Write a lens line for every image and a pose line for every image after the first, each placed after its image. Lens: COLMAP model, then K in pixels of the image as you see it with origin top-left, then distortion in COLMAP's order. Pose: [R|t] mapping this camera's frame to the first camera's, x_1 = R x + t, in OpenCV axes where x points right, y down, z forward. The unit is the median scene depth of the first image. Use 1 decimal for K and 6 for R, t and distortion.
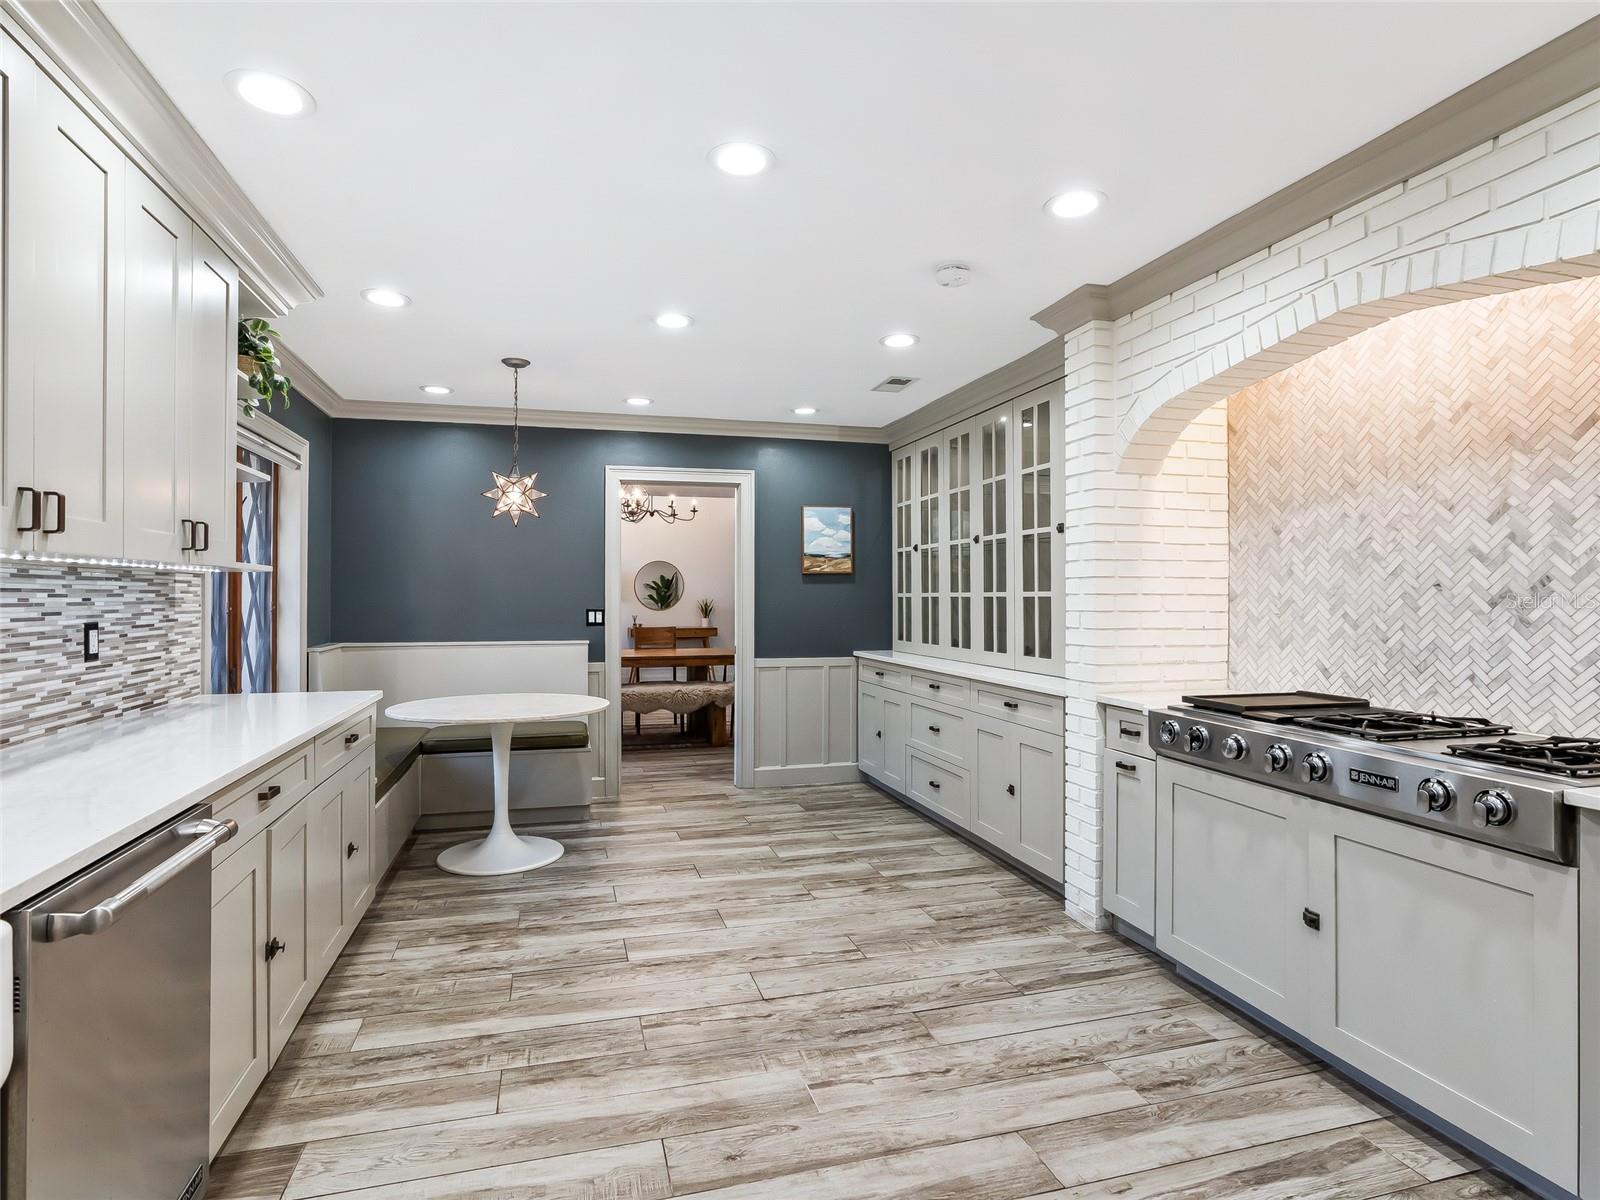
lens RADIAL K [[837.2, 0, 784.7], [0, 837.2, 590.3], [0, 0, 1]] dist [-0.003240, 0.006191]
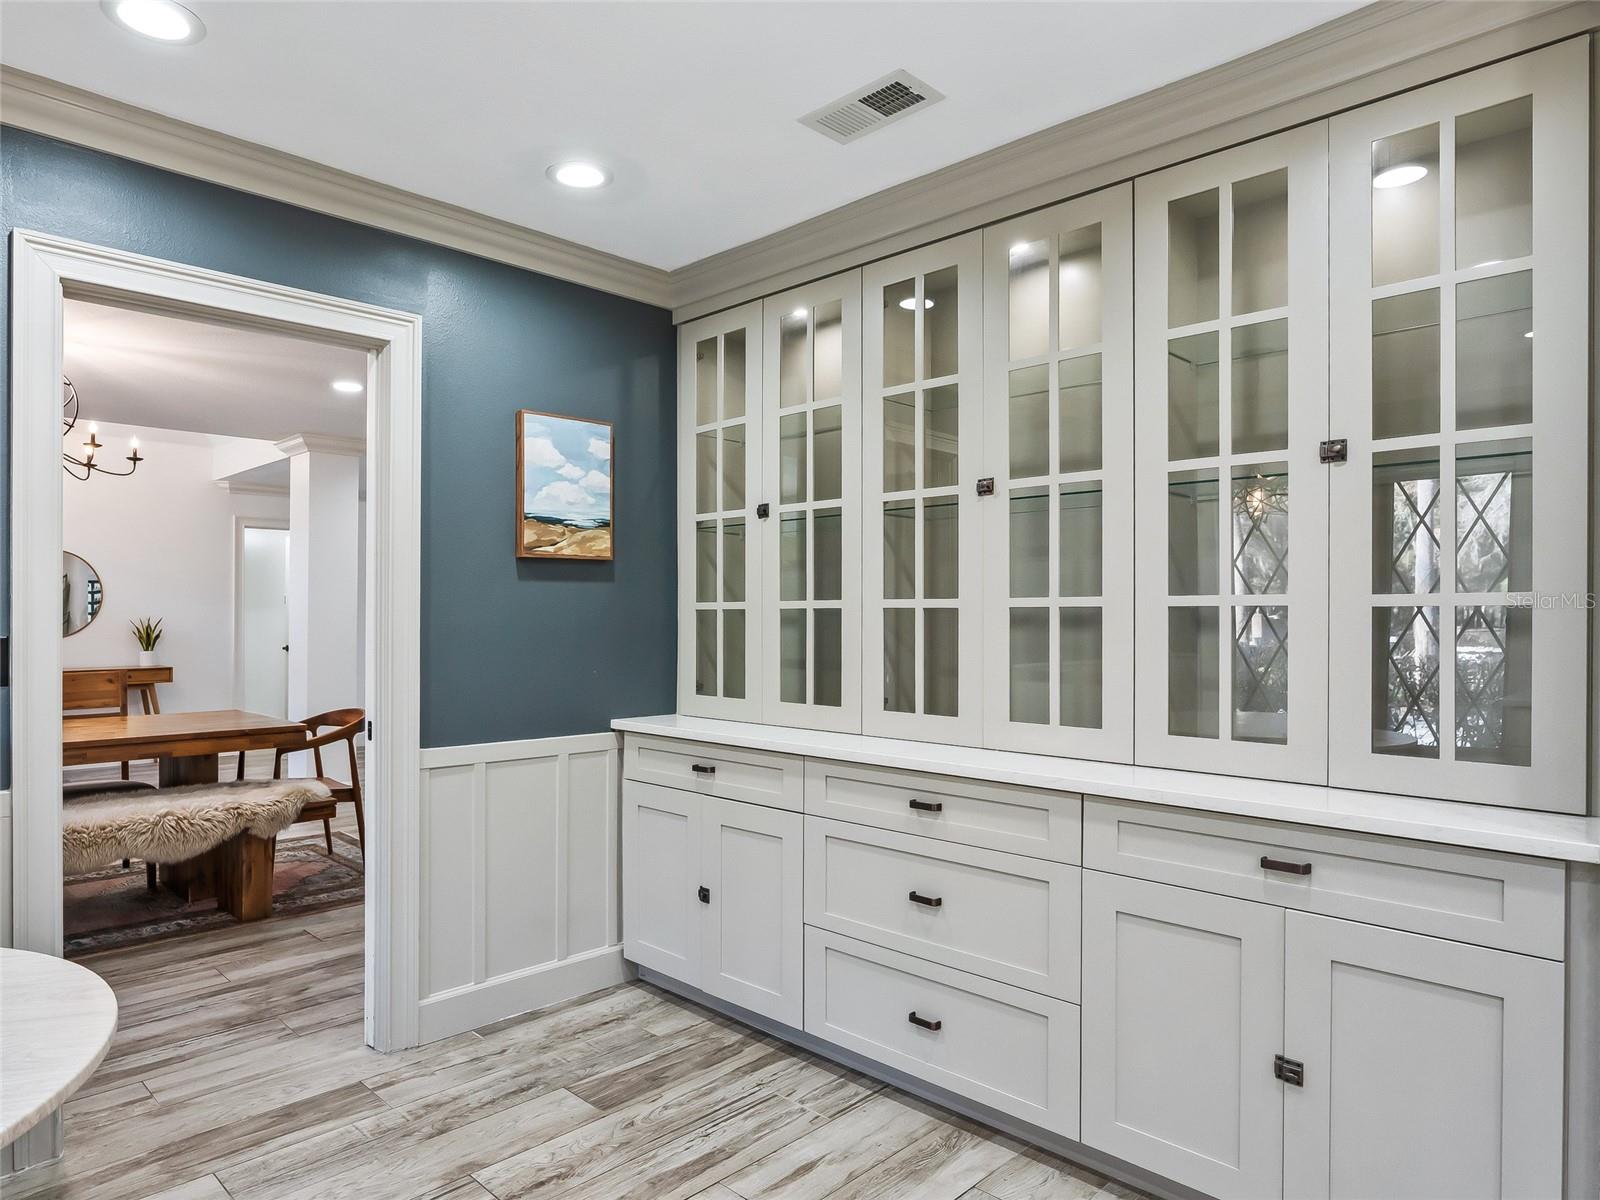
lens RADIAL K [[1023.2, 0, 794.6], [0, 1023.2, 608.1], [0, 0, 1]] dist [-0.034009, -0.000464]
pose [[0.872267, -0.002304, 0.489025, -0.168681], [-0.000489, 0.999984, 0.005583, 0.005783], [-0.489030, -0.005110, 0.872252, 0.614112]]
